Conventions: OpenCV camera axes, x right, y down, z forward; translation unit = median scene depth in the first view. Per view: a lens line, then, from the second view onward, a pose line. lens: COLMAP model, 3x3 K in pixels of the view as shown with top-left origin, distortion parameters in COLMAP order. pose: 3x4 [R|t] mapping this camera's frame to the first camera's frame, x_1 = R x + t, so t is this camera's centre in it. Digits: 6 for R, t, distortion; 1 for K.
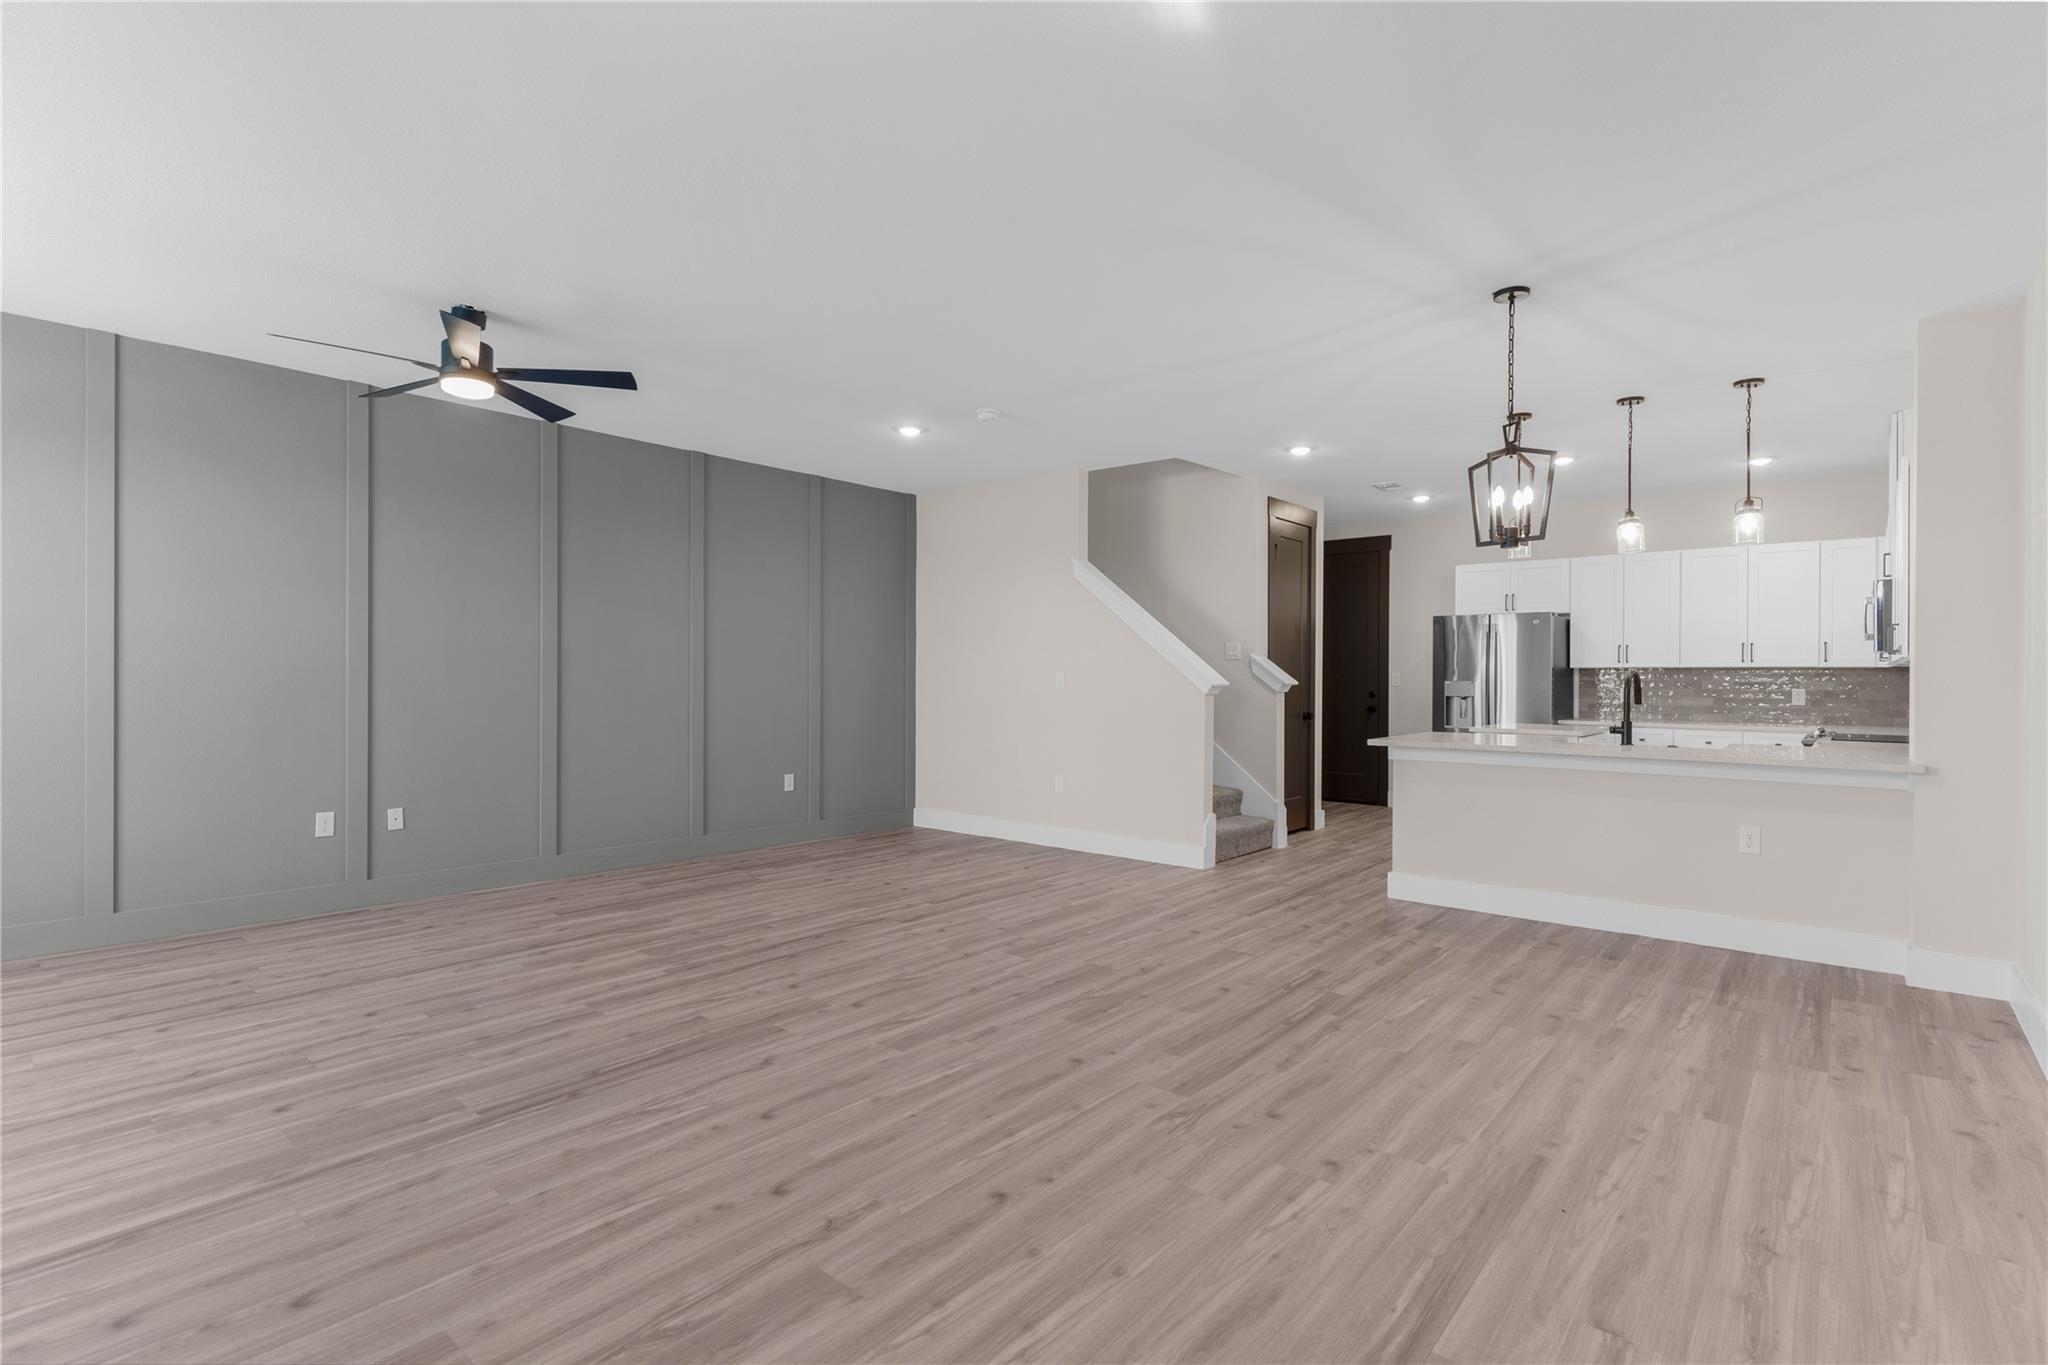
lens RADIAL K [[964.5, 0, 1024.0], [0, 964.5, 682.5], [0, 0, 1]] dist [0.000197, 0.000416]
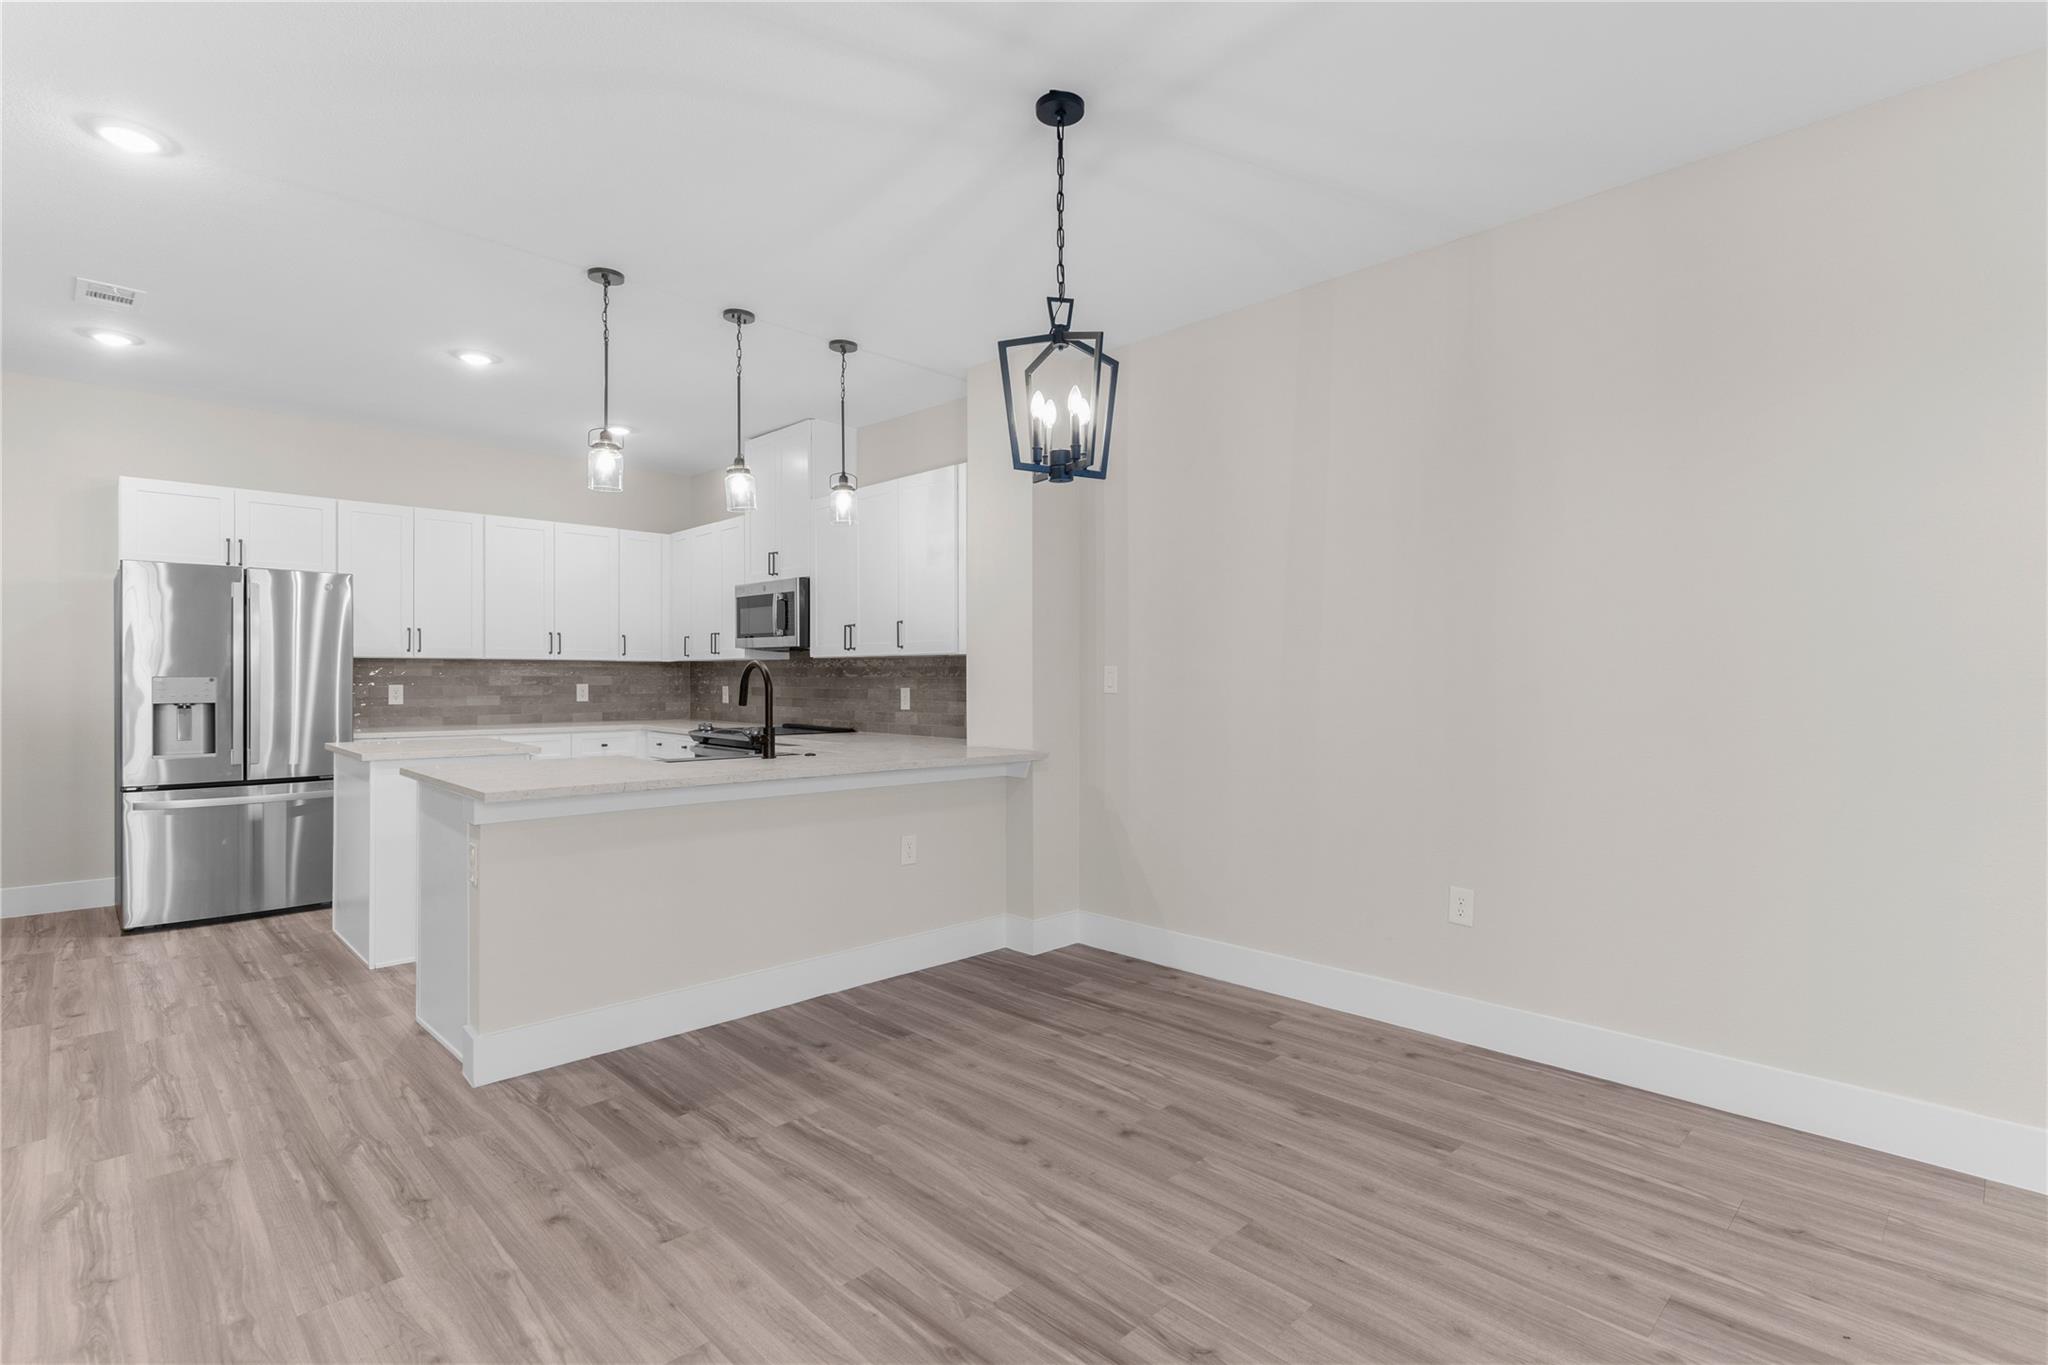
lens RADIAL K [[964.5, 0, 1024.0], [0, 964.5, 682.5], [0, 0, 1]] dist [0.000197, 0.000416]
pose [[0.089802, -0.007367, 0.995932, -0.177042], [0.001275, 0.999973, 0.007282, -0.002129], [-0.995959, 0.000615, 0.089809, 0.960363]]
